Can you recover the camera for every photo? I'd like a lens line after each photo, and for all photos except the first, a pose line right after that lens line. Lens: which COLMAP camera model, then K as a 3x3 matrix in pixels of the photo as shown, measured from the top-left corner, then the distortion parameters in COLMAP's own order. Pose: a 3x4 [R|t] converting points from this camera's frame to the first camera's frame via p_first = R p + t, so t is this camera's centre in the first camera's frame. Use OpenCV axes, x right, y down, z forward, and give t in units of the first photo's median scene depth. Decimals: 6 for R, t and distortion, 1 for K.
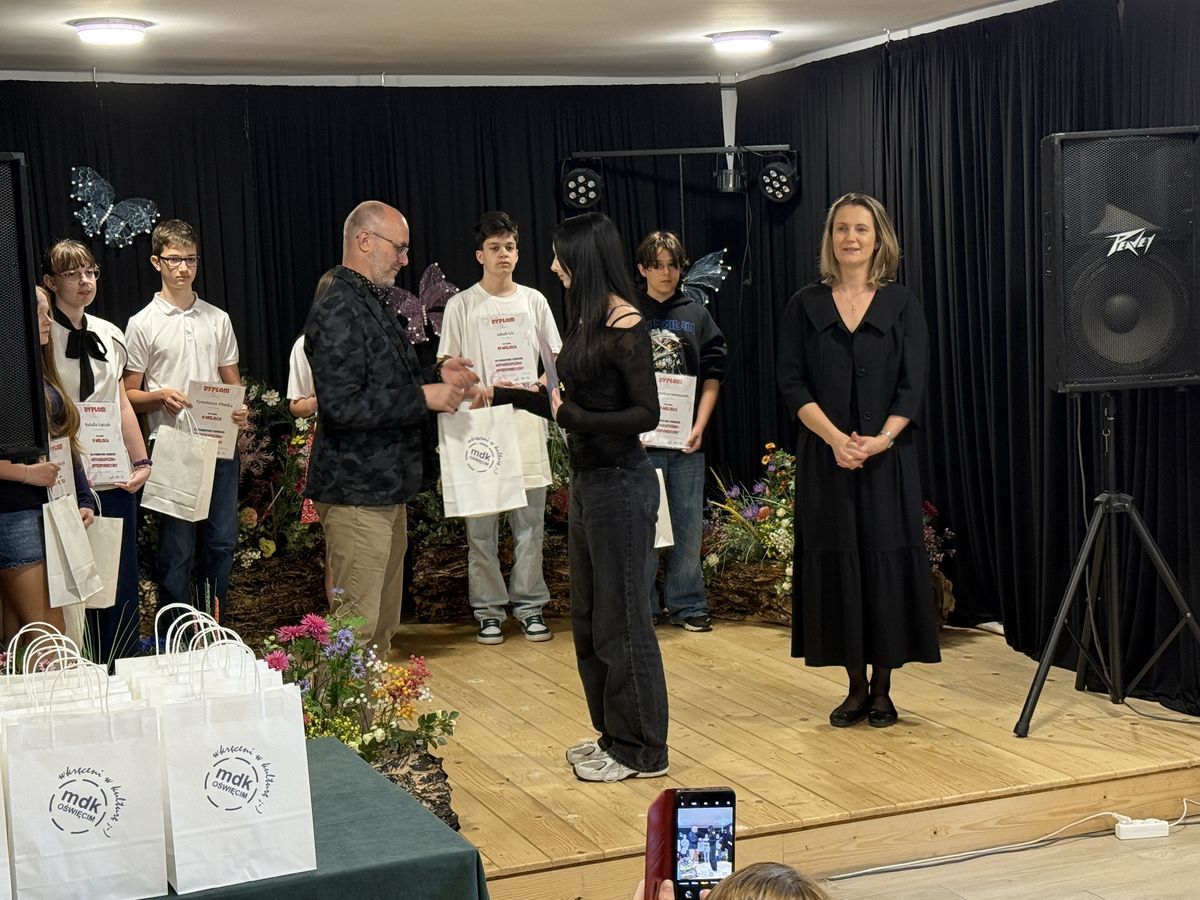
lens RADIAL K [[1882.2, 0, 600.0], [0, 1882.2, 450.0], [0, 0, 1]] dist [0.131132, 0.001775]
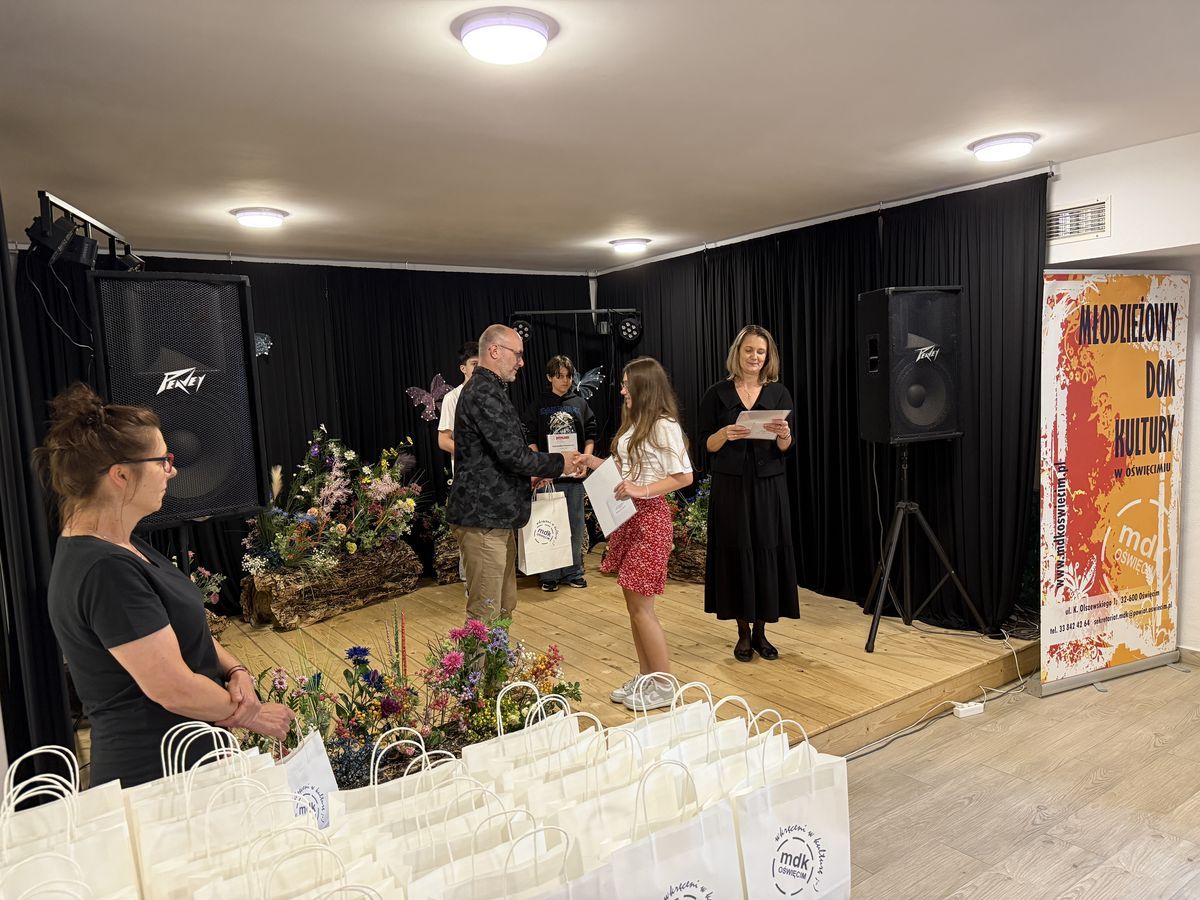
lens RADIAL K [[827.9, 0, 600.0], [0, 827.9, 450.0], [0, 0, 1]] dist [0.092380, -0.002217]
pose [[0.974721, -0.024423, 0.222085, -0.160407], [0.028354, 0.999492, -0.014529, -0.020055], [-0.221618, 0.020459, 0.974919, 0.320840]]
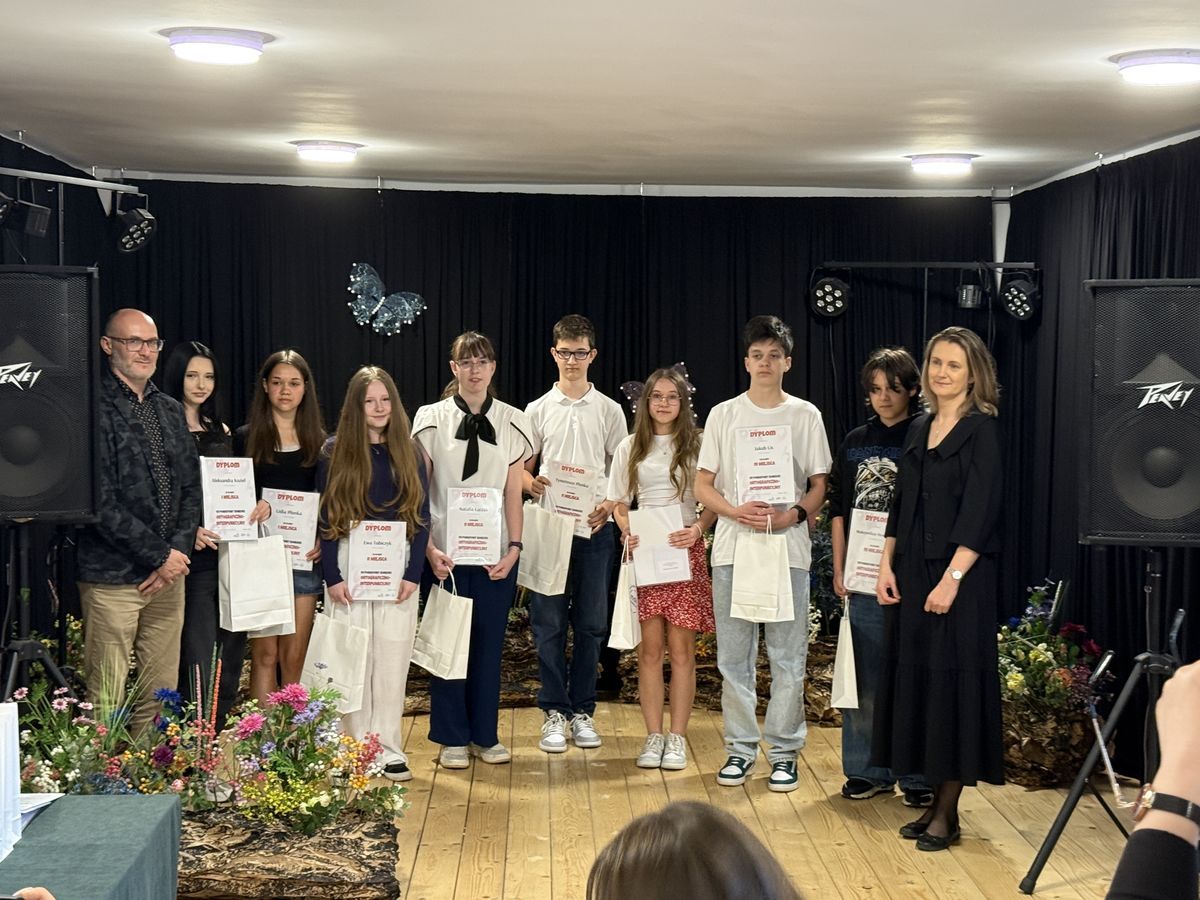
lens RADIAL K [[1882.2, 0, 600.0], [0, 1882.2, 450.0], [0, 0, 1]] dist [0.131132, 0.001775]
pose [[0.940394, 0.071931, -0.332393, 0.311867], [-0.083369, 0.996313, -0.020258, -0.035639], [0.329710, 0.046761, 0.942923, -0.002312]]
